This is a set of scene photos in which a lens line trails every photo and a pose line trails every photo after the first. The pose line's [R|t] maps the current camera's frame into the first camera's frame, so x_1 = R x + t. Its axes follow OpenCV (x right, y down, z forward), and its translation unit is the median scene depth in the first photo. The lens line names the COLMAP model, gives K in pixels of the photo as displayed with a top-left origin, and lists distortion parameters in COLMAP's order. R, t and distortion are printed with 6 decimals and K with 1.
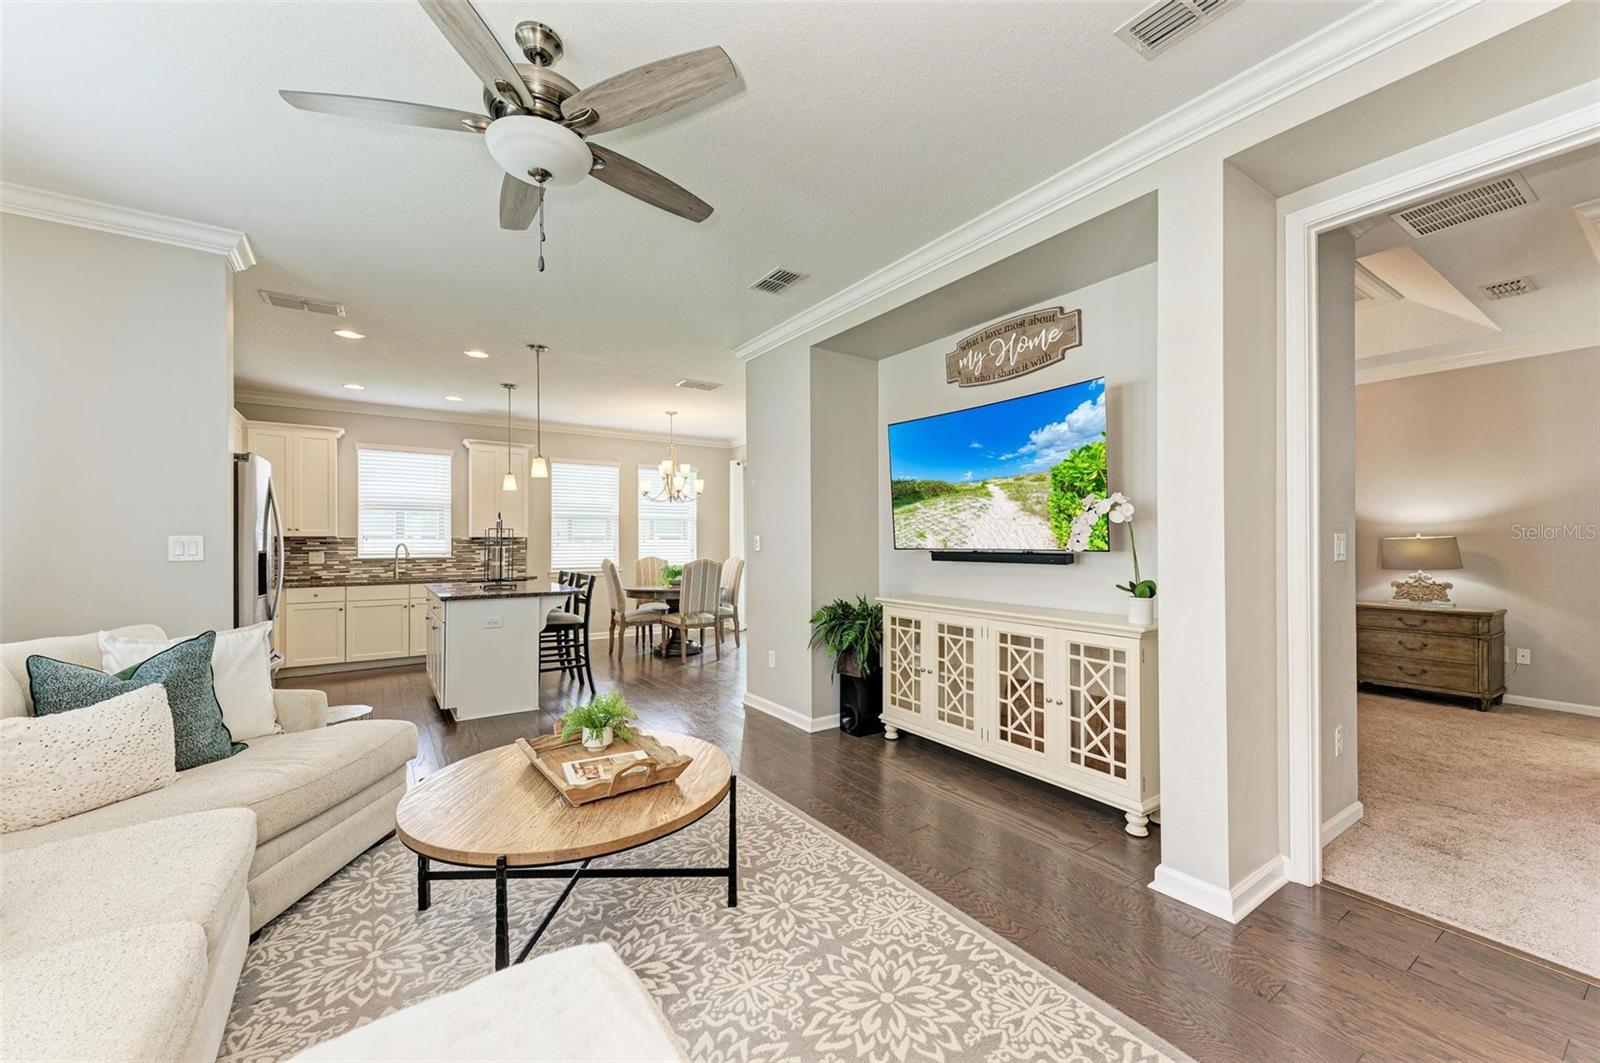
lens RADIAL K [[622.2, 0, 811.8], [0, 622.2, 539.9], [0, 0, 1]] dist [0.010032, -0.000077]
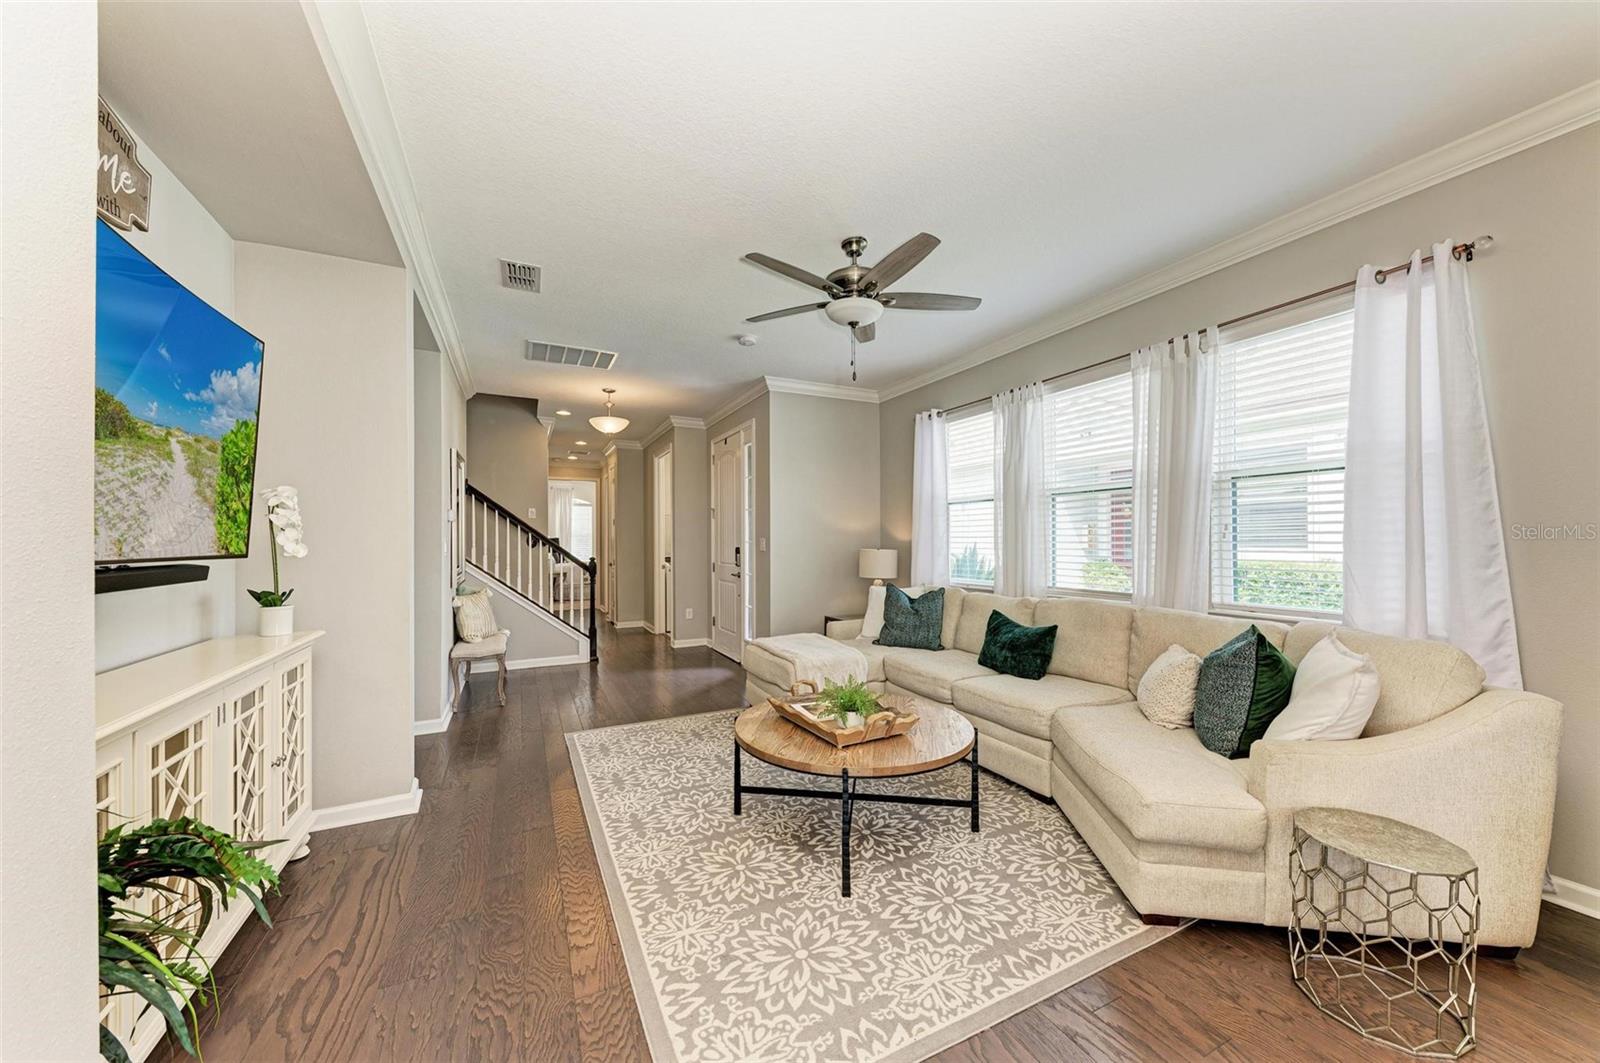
lens RADIAL K [[568.8, 0, 803.1], [0, 568.8, 539.6], [0, 0, 1]] dist [0.007362, -0.000438]
pose [[-0.988718, 0.006139, 0.149665, -0.287374], [0.005736, 0.999979, -0.003119, 0.002687], [-0.149681, -0.002225, -0.988732, 1.399961]]
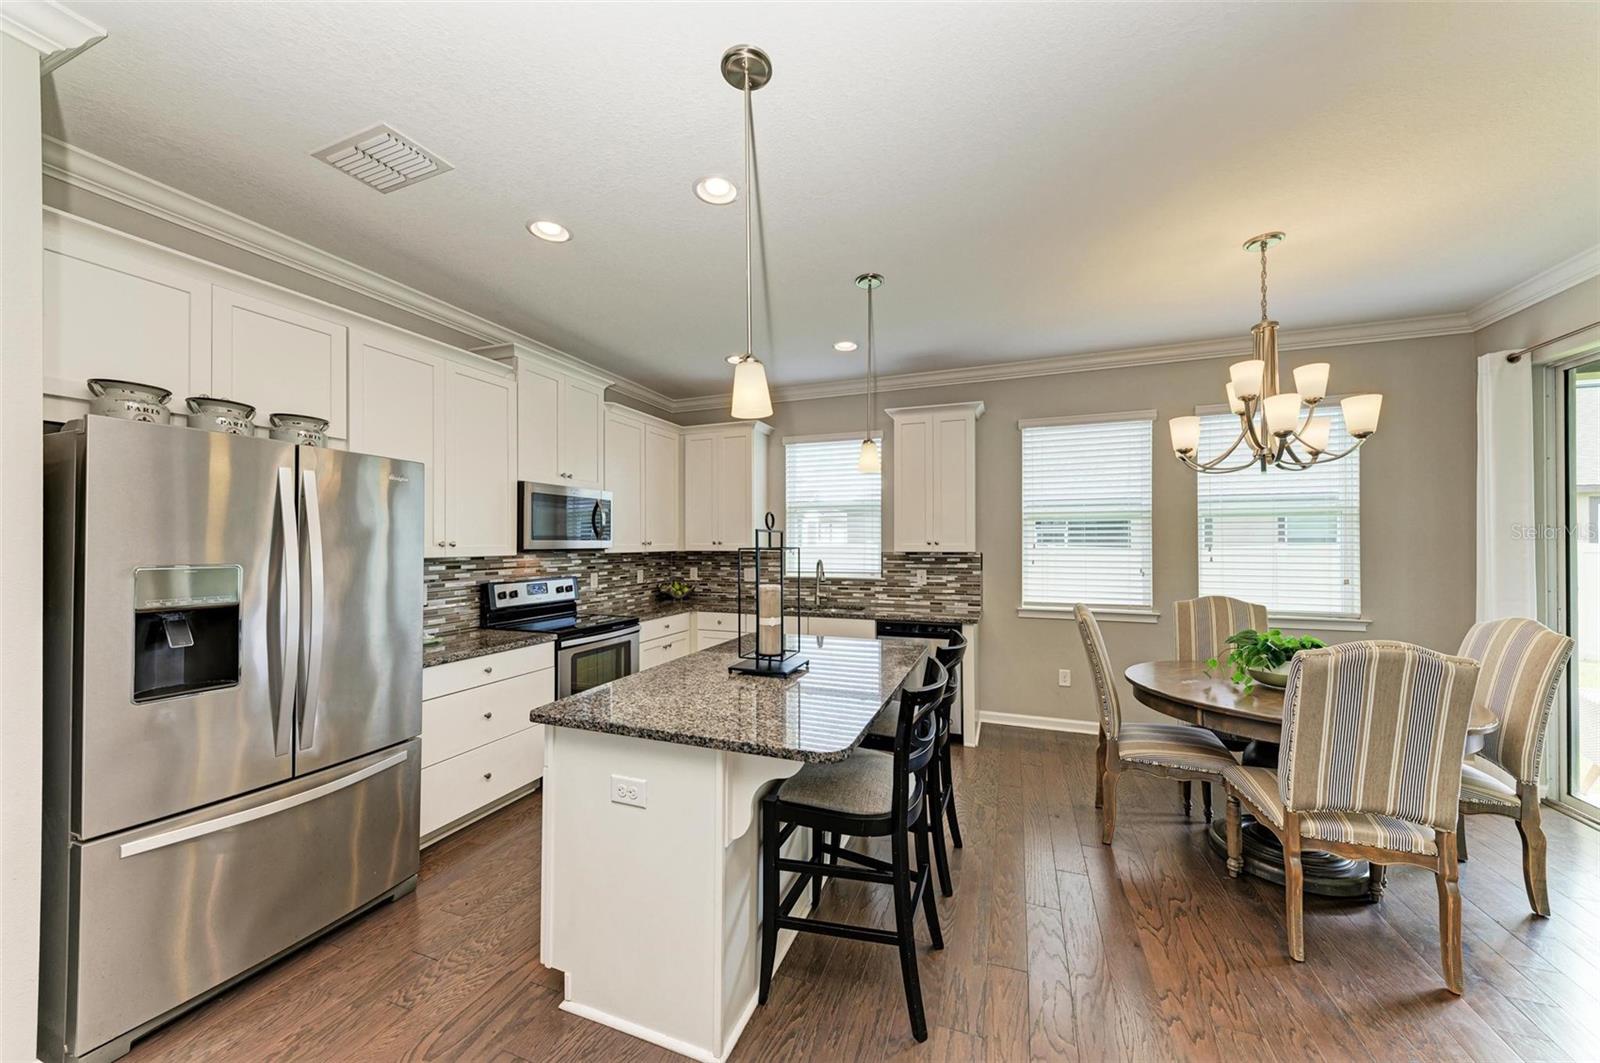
lens RADIAL K [[560.5, 0, 797.3], [0, 560.5, 542.6], [0, 0, 1]] dist [0.009469, -0.000193]
pose [[0.560725, 0.001138, -0.828001, -0.200843], [0.002976, 0.999990, 0.003390, -0.035616], [0.827997, -0.004365, 0.560716, 1.178663]]
